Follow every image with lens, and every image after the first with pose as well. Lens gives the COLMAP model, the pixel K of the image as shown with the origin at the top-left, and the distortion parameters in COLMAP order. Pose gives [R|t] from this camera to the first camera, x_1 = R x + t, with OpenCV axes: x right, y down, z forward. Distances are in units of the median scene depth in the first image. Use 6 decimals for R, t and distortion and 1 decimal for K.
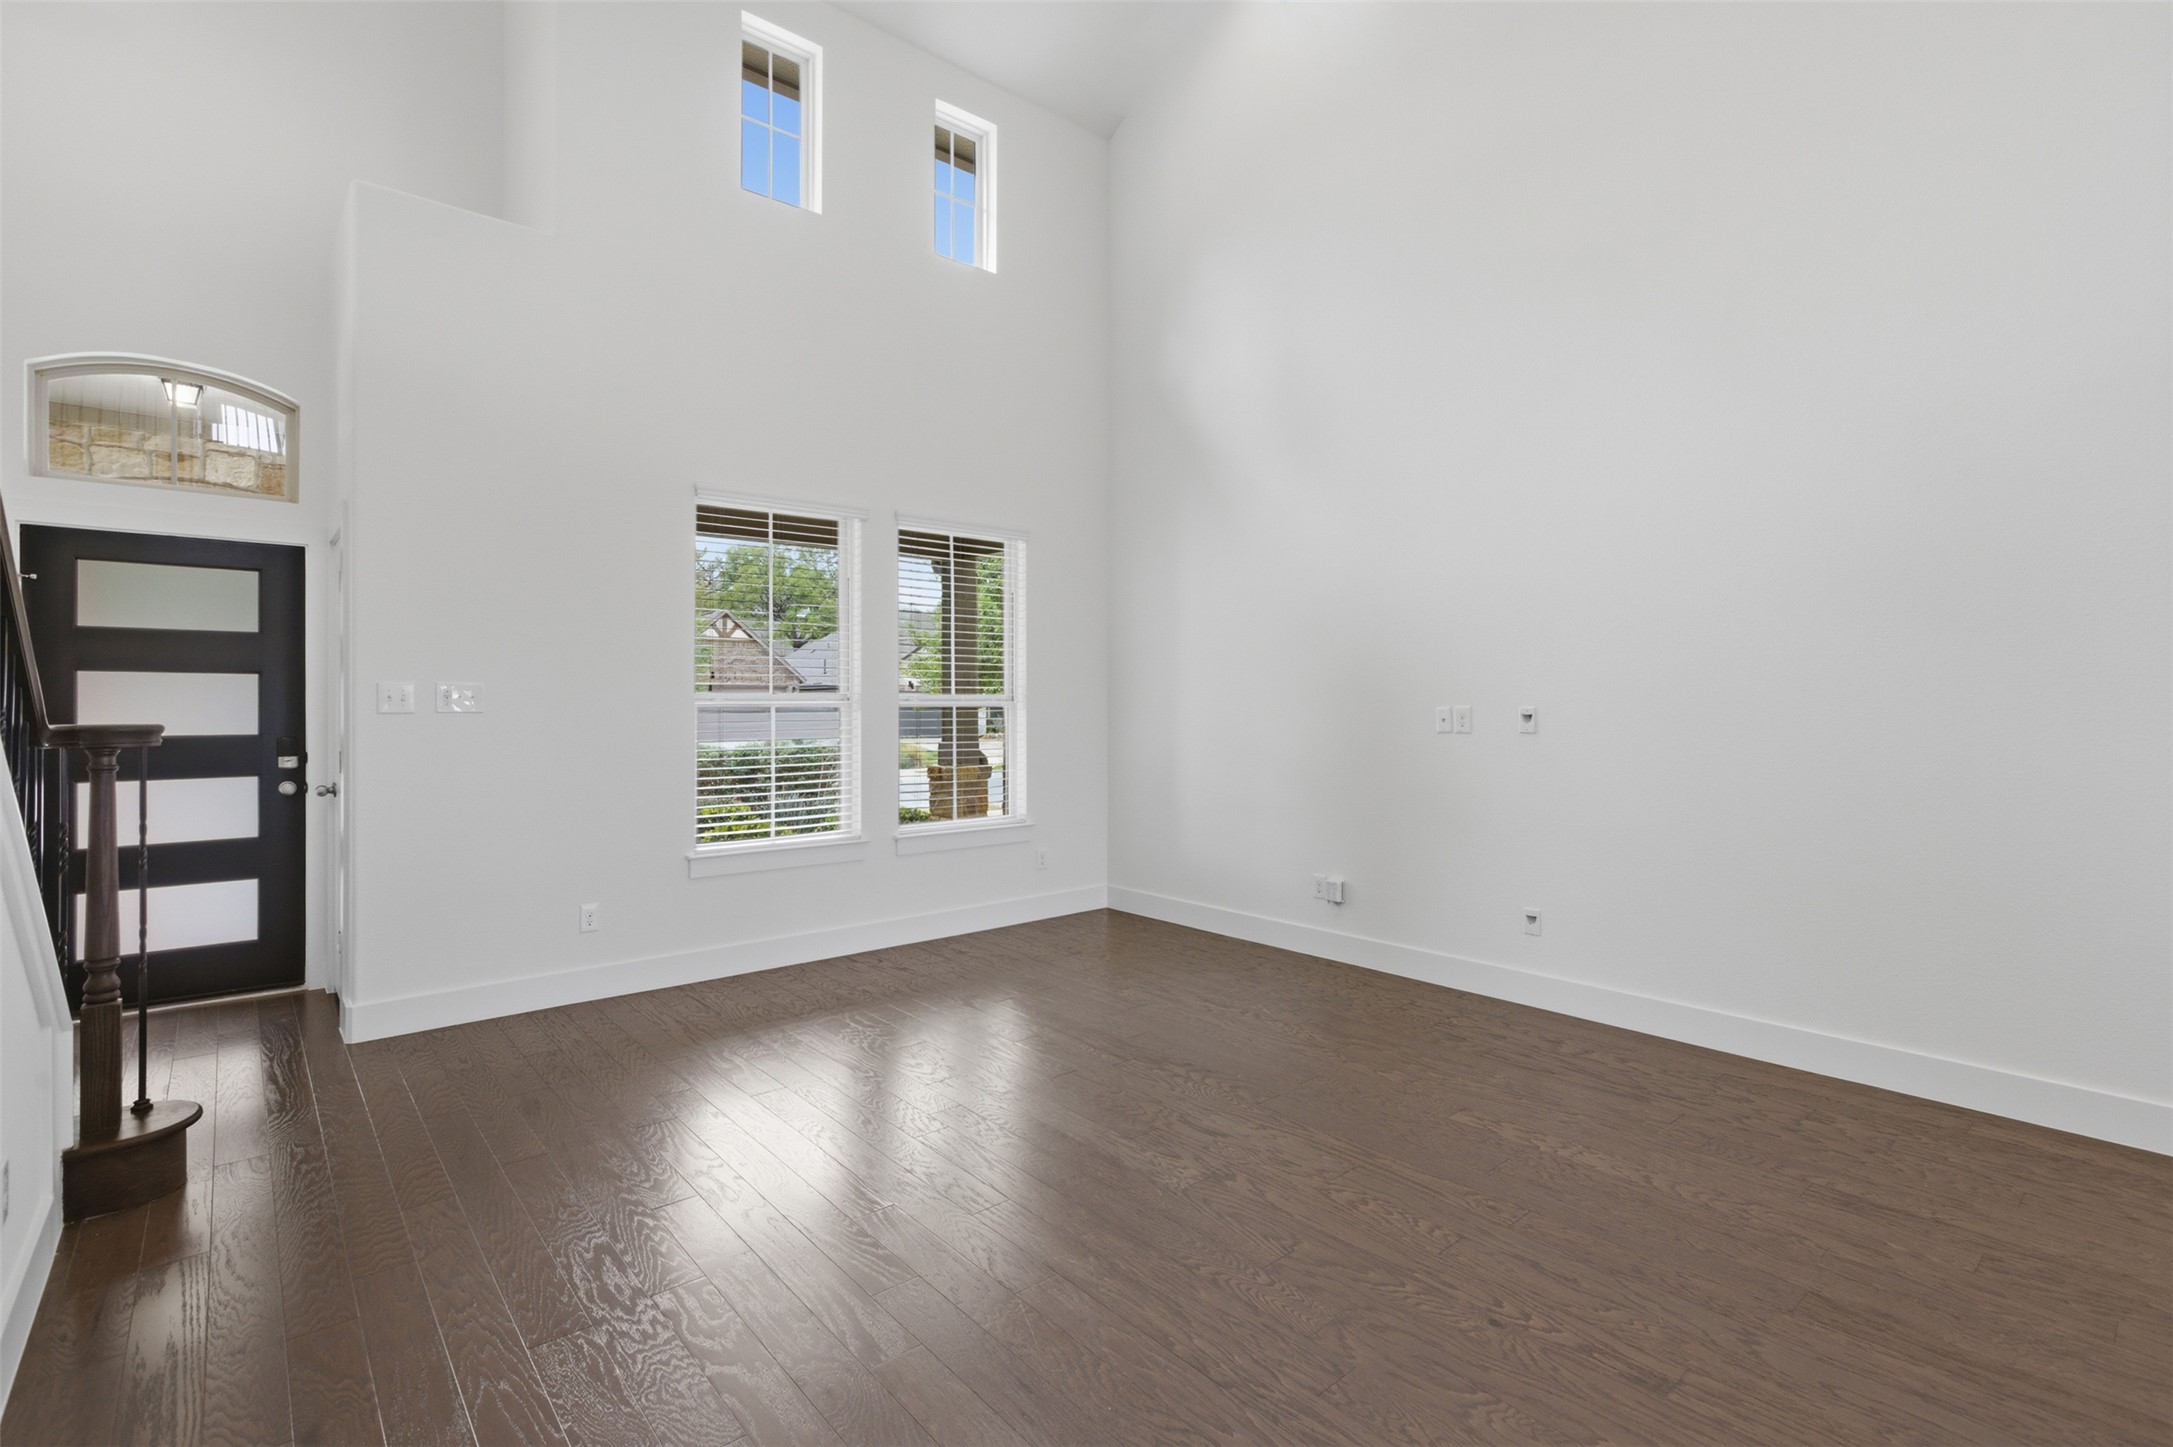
lens RADIAL K [[1011.5, 0, 1080.9], [0, 1011.5, 703.4], [0, 0, 1]] dist [0.000706, 0.000541]
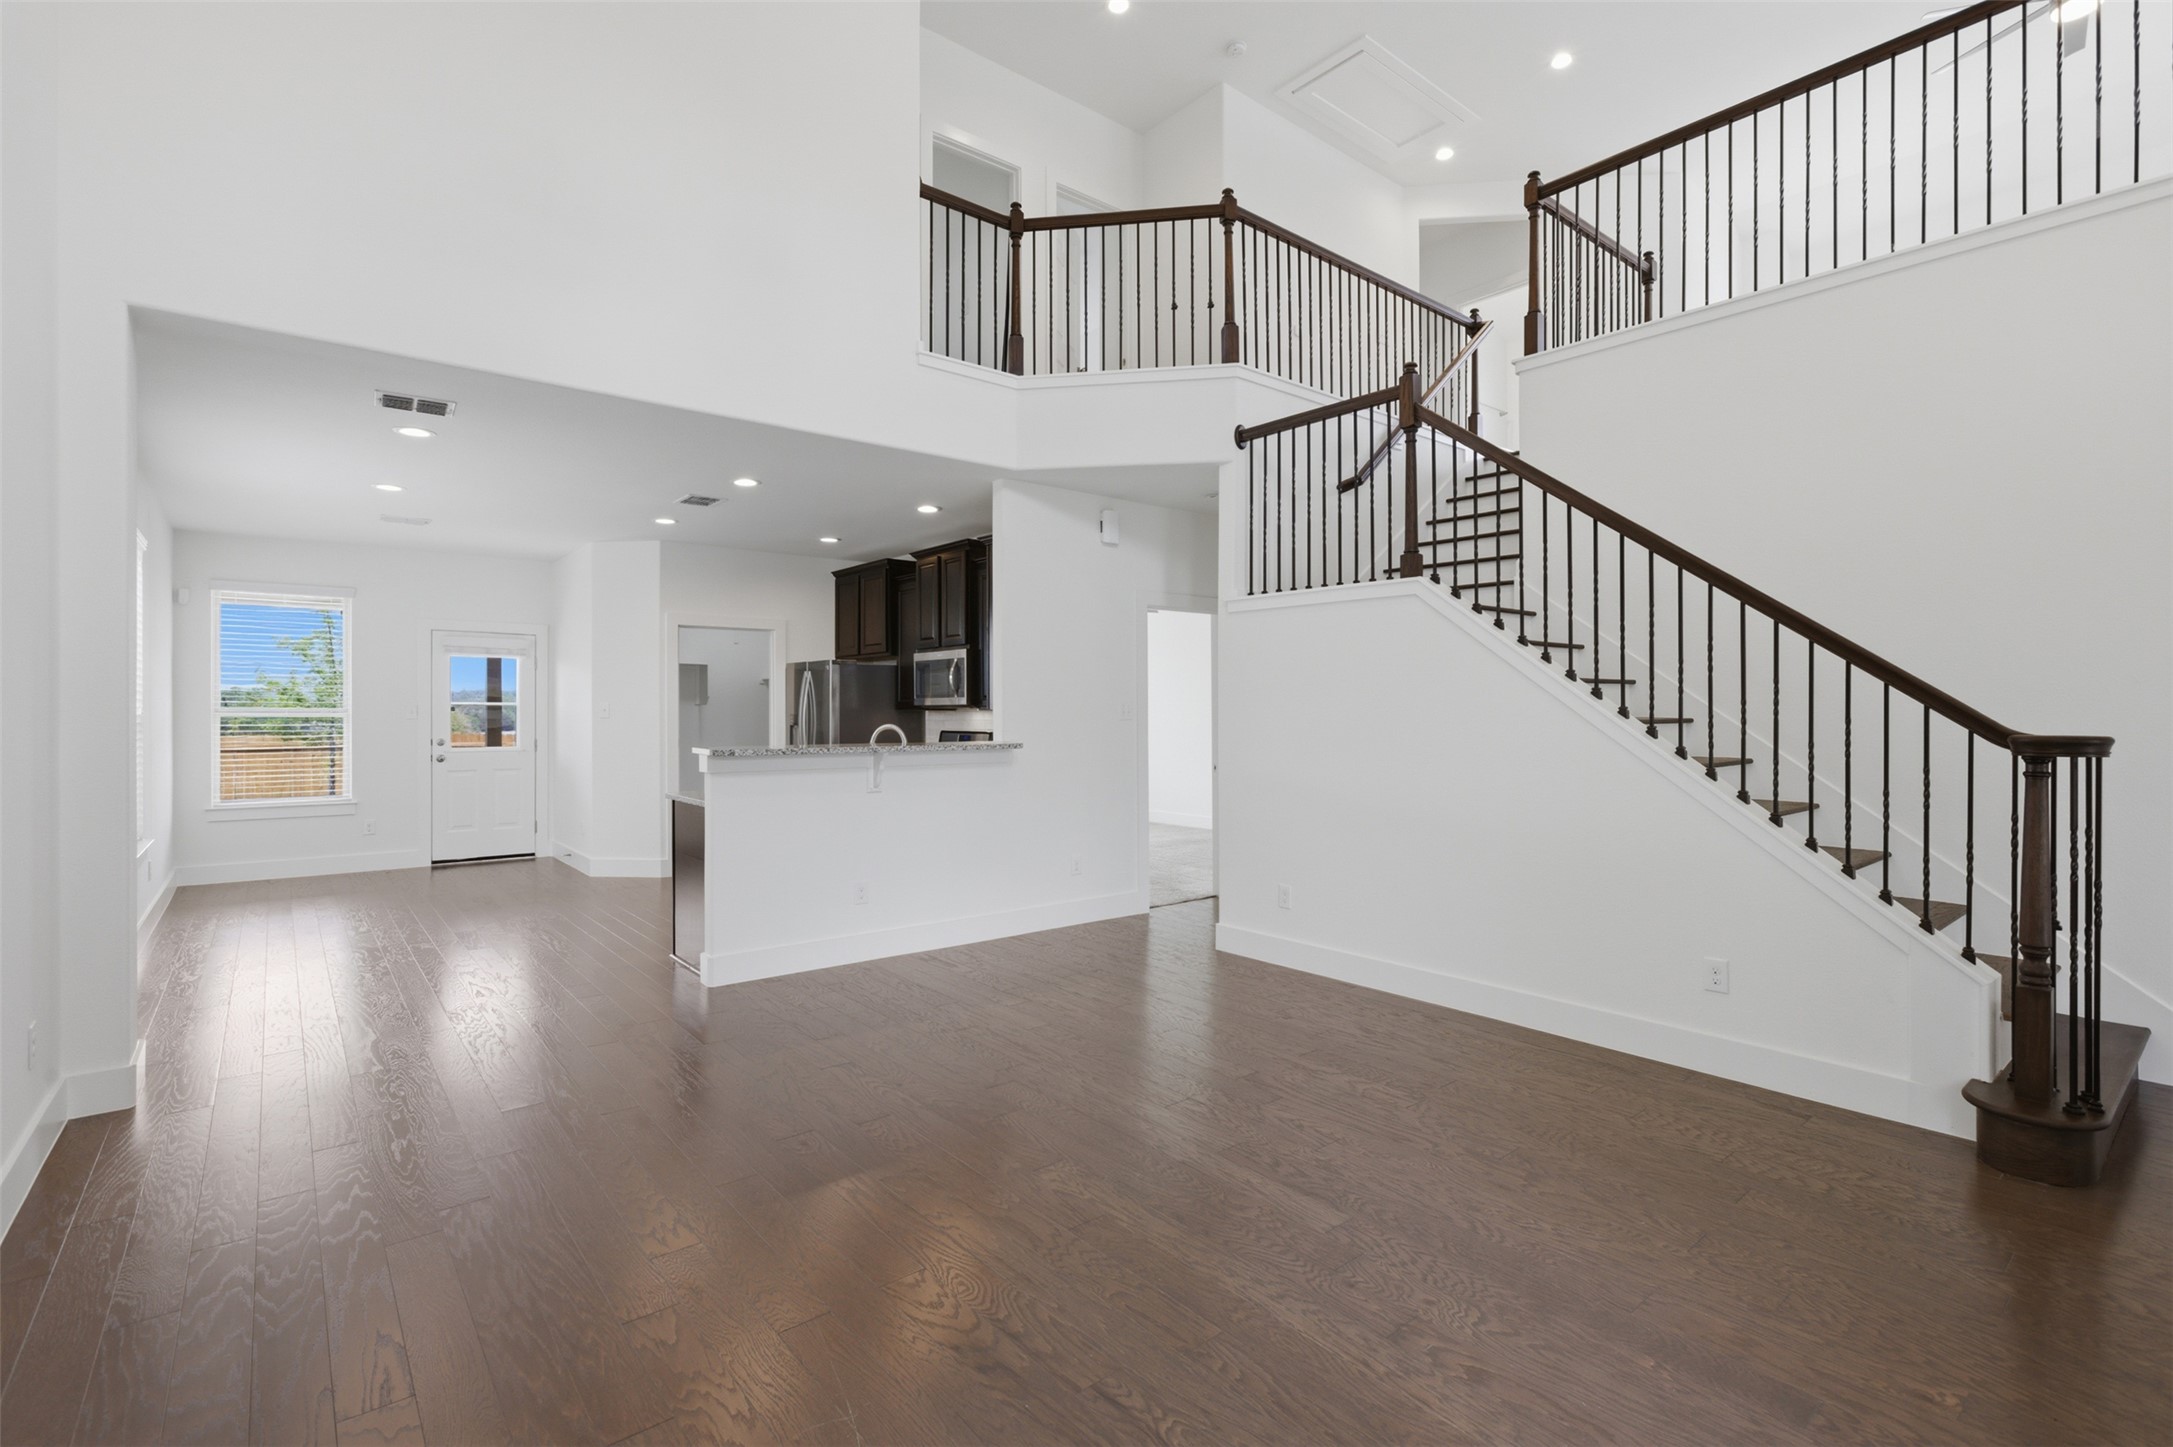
lens RADIAL K [[986.5, 0, 1080.4], [0, 986.5, 709.6], [0, 0, 1]] dist [0.000996, 0.000739]
pose [[-0.999804, 0.001699, 0.019712, 0.036040], [0.001656, 0.999996, -0.002209, -0.003311], [-0.019716, -0.002176, -0.999803, 1.275893]]
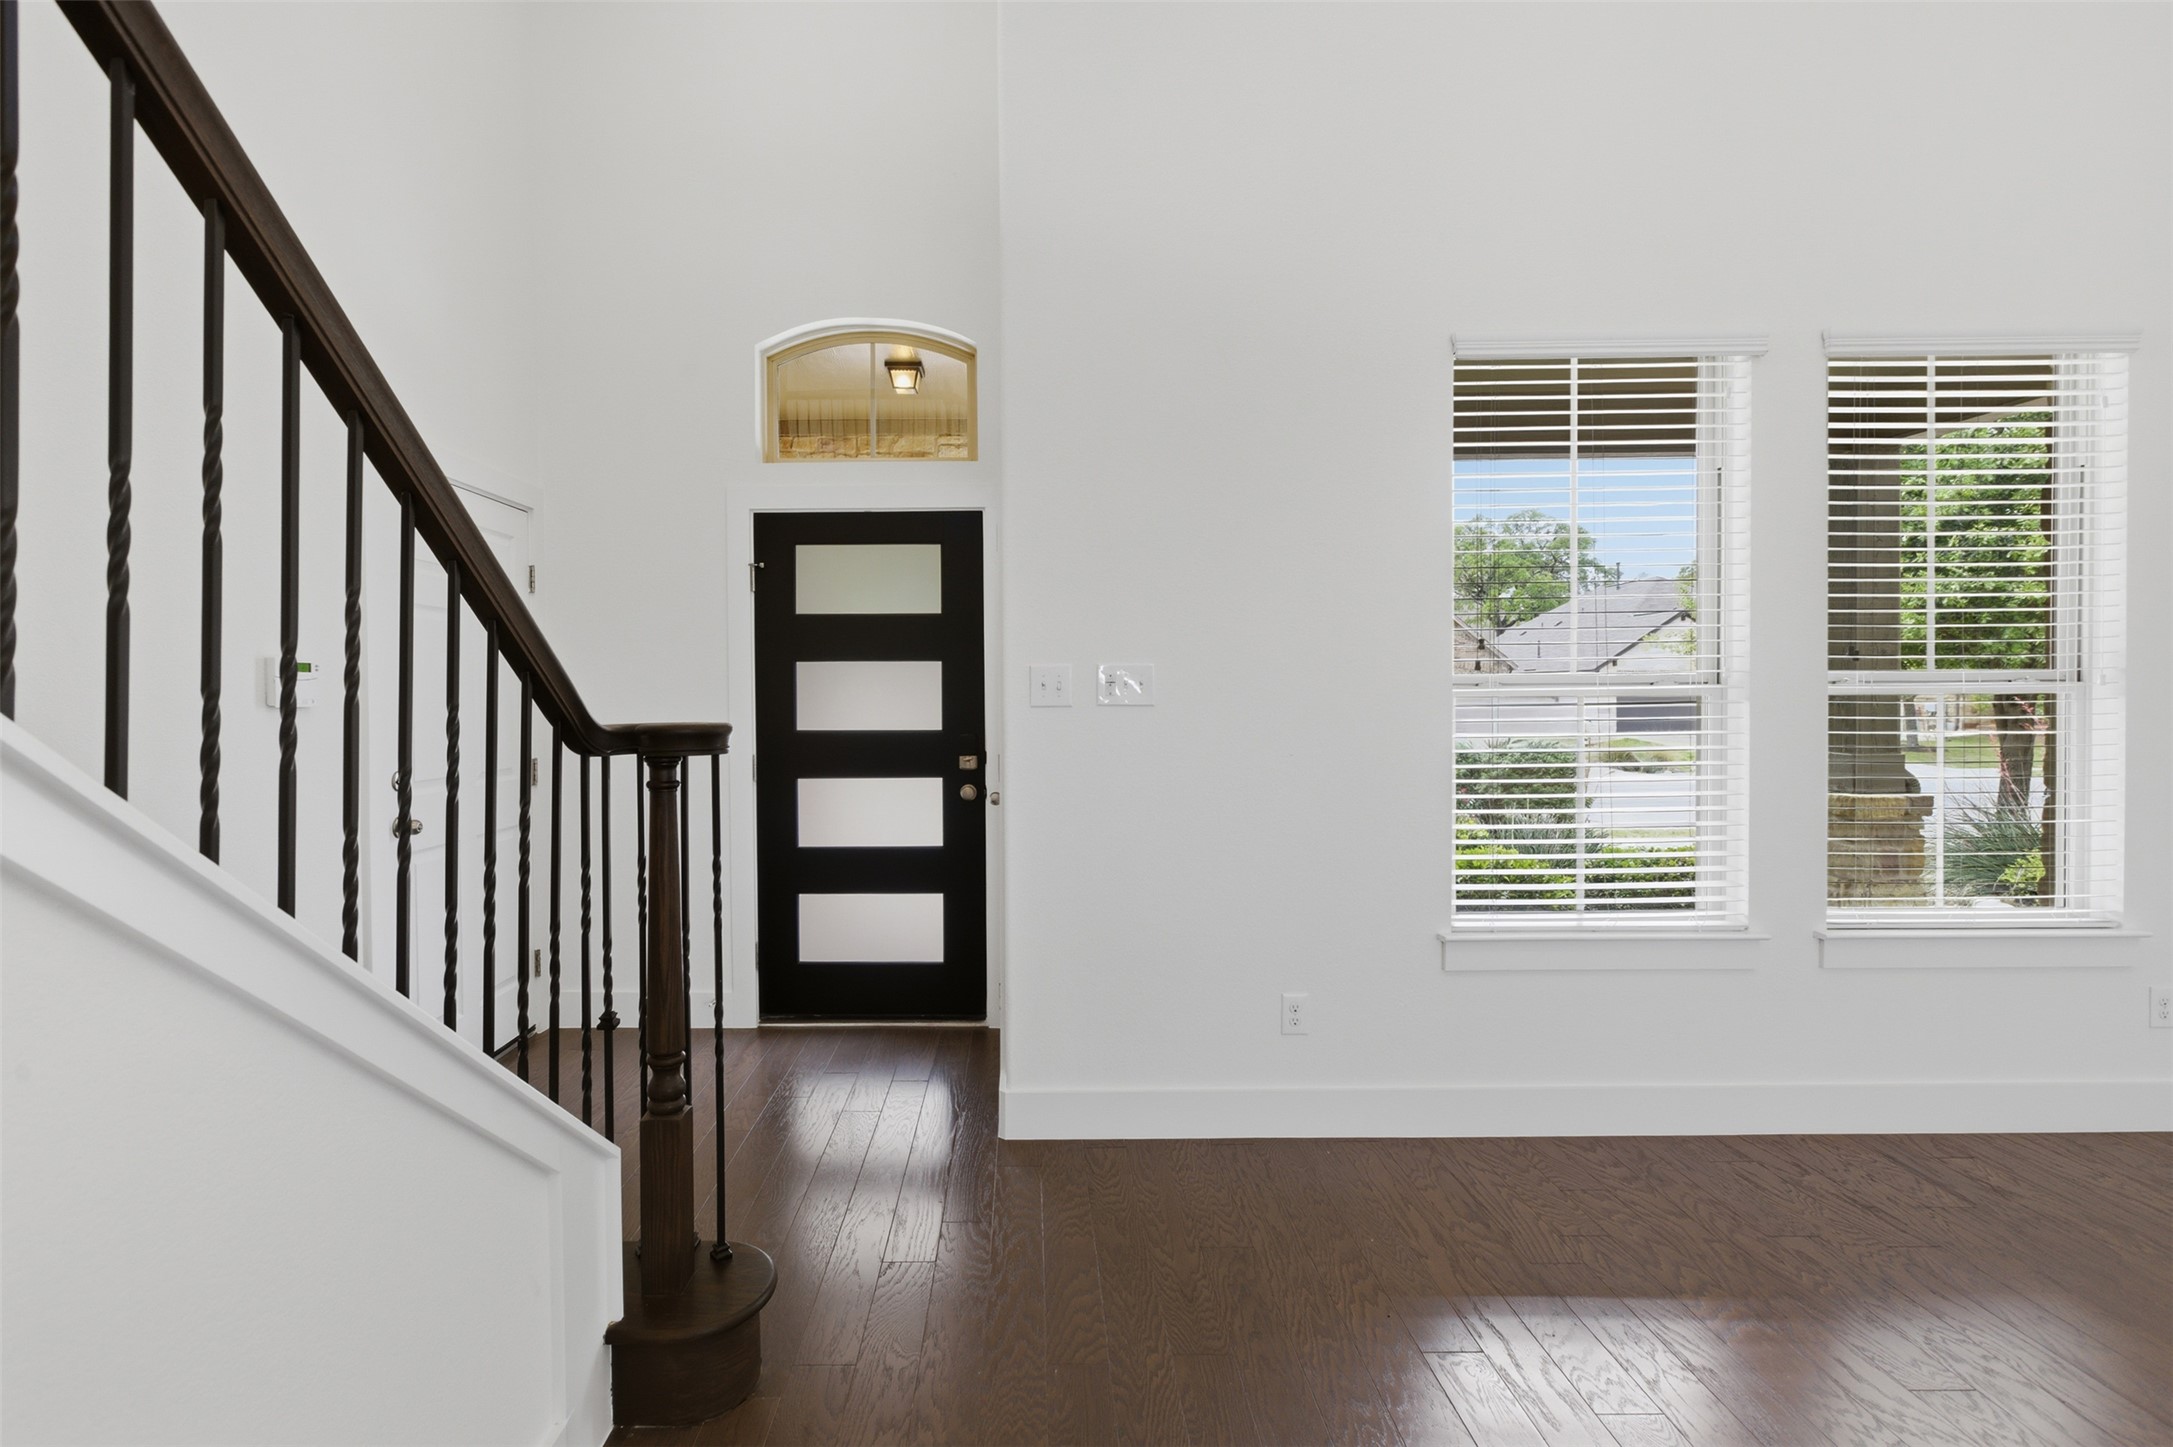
lens RADIAL K [[999.5, 0, 1027.1], [0, 999.5, 725.7], [0, 0, 1]] dist [0.000392, 0.000216]
pose [[0.762065, 0.013201, -0.647366, -0.194469], [0.006852, 0.999572, 0.028449, 0.002765], [0.647465, -0.026116, 0.761648, 0.386622]]
